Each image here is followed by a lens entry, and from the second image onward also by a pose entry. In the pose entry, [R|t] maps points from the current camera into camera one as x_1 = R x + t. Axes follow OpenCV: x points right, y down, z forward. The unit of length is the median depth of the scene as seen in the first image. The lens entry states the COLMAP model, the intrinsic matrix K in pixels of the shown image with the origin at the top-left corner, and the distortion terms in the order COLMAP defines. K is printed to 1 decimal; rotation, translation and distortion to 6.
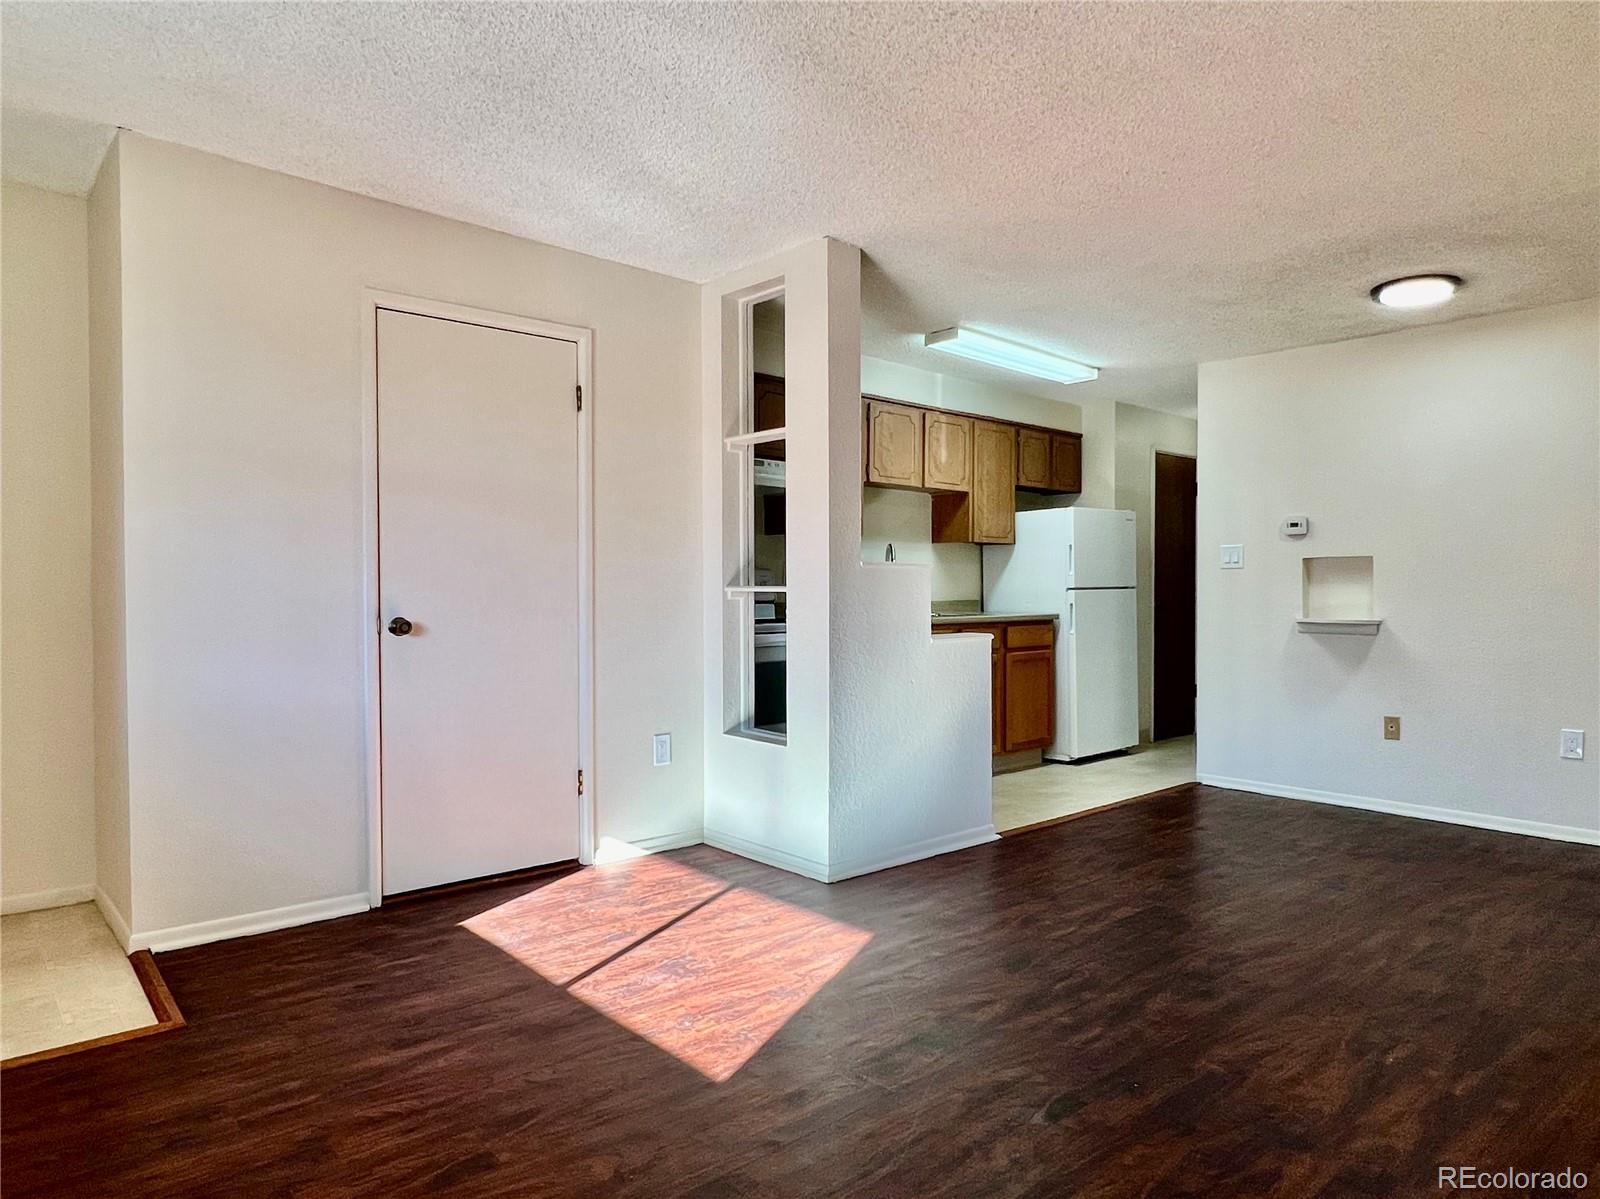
lens RADIAL K [[1008.2, 0, 800.0], [0, 1008.2, 599.5], [0, 0, 1]] dist [0.002136, 0.000317]
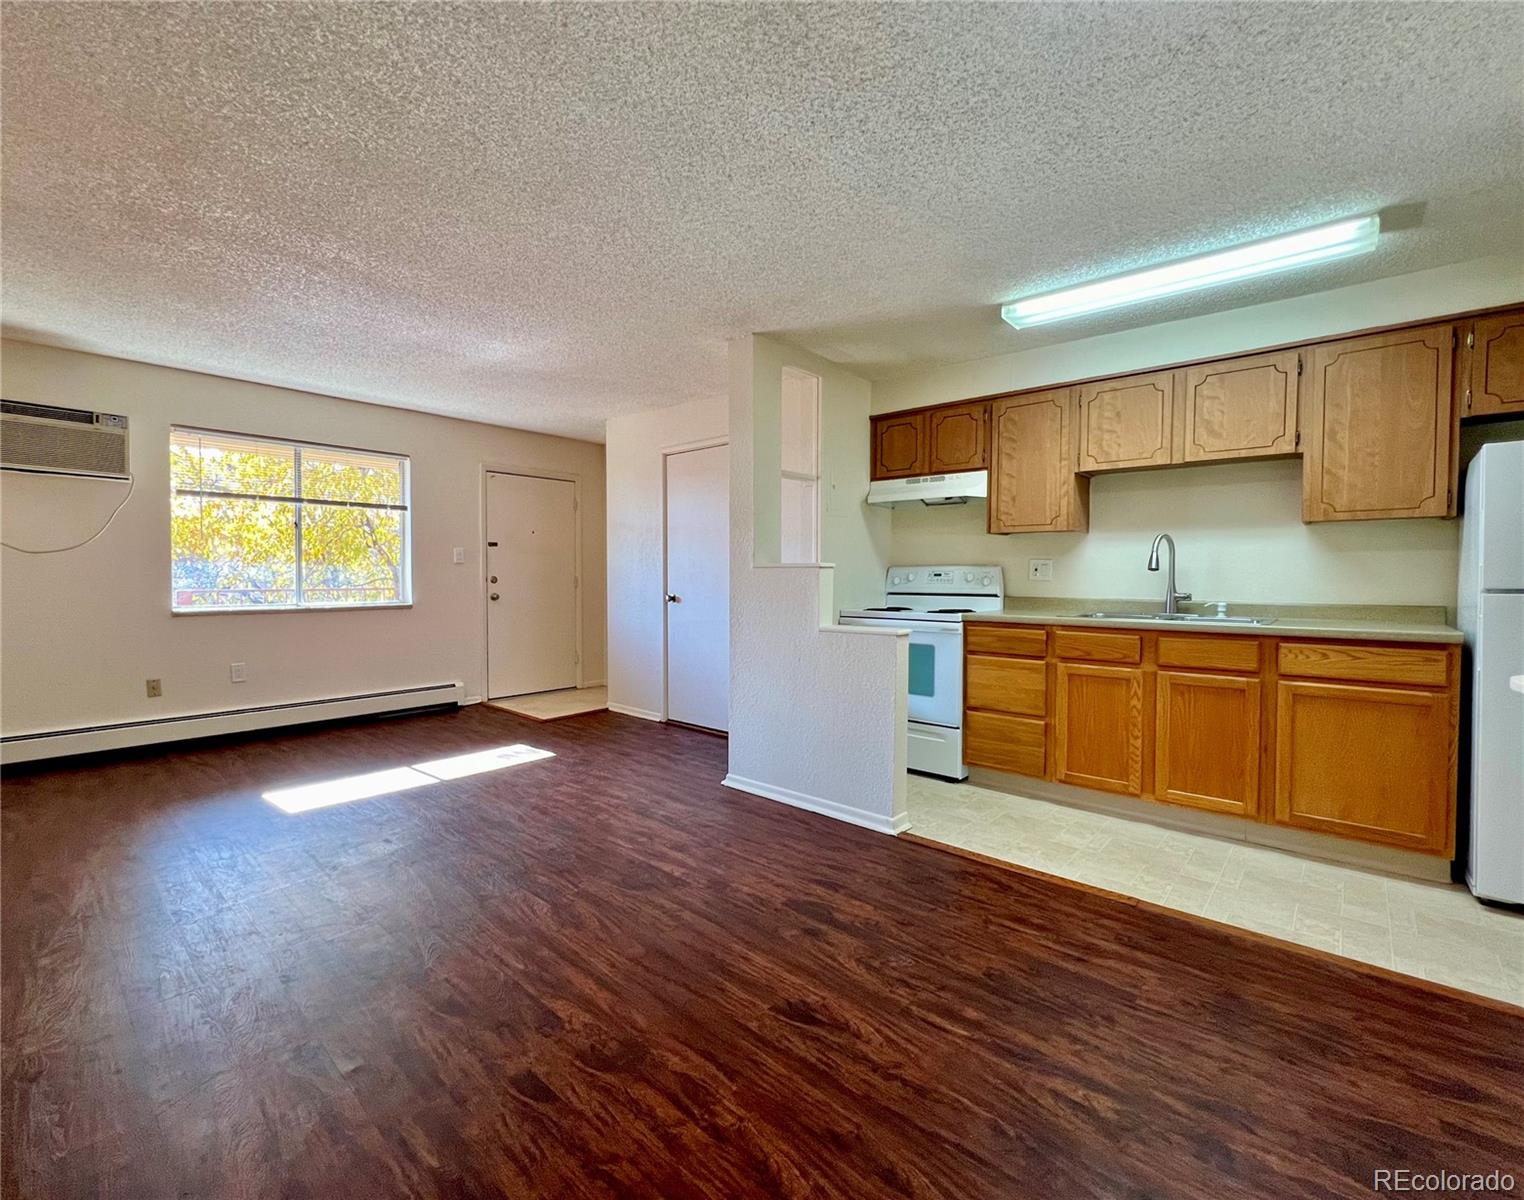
lens RADIAL K [[662.1, 0, 723.0], [0, 662.1, 597.0], [0, 0, 1]] dist [-0.003549, -0.000197]
pose [[0.102635, 0.033690, -0.994148, 0.620462], [-0.010430, 0.999408, 0.032792, -0.015372], [0.994664, 0.007003, 0.102926, 0.567659]]
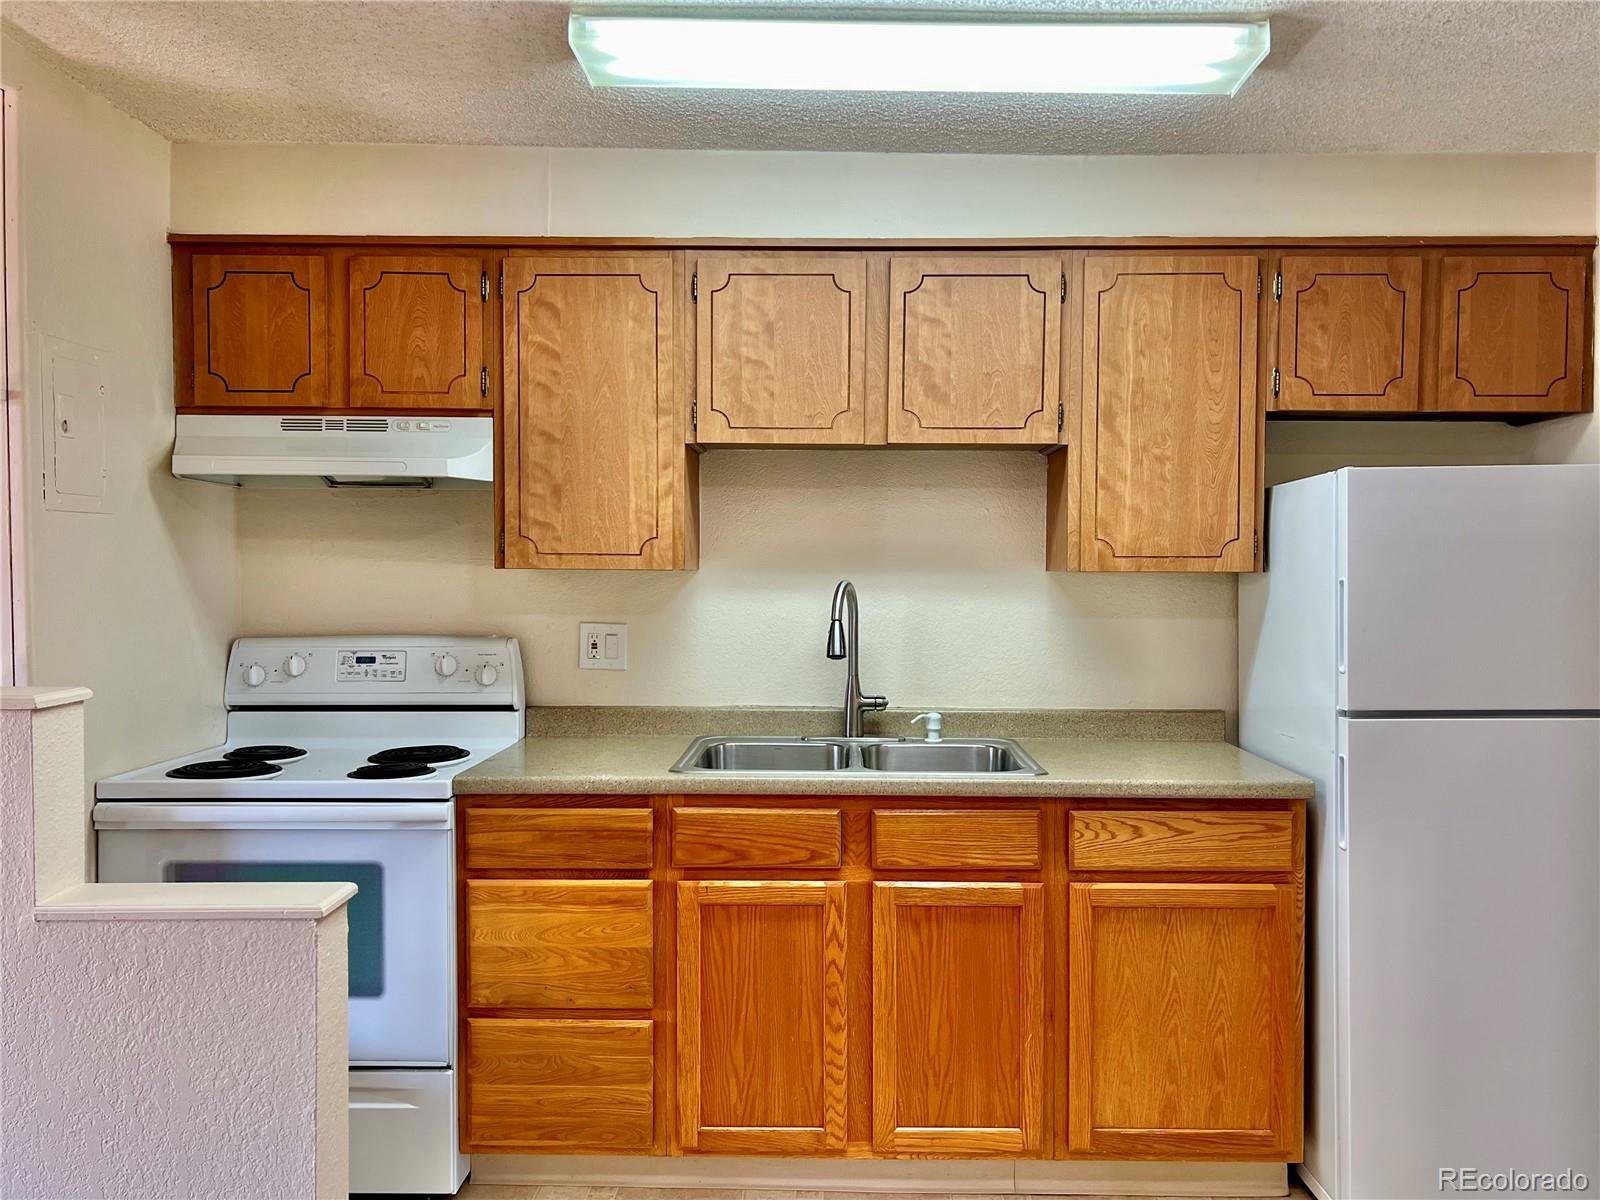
lens RADIAL K [[1214.5, 0, 800.0], [0, 1214.5, 600.0], [0, 0, 1]] dist [0.059471, -0.078755]
pose [[0.735671, 0.022576, -0.676963, 0.430572], [-0.007559, 0.999656, 0.025122, -0.059683], [0.677297, -0.013364, 0.735589, 0.608116]]
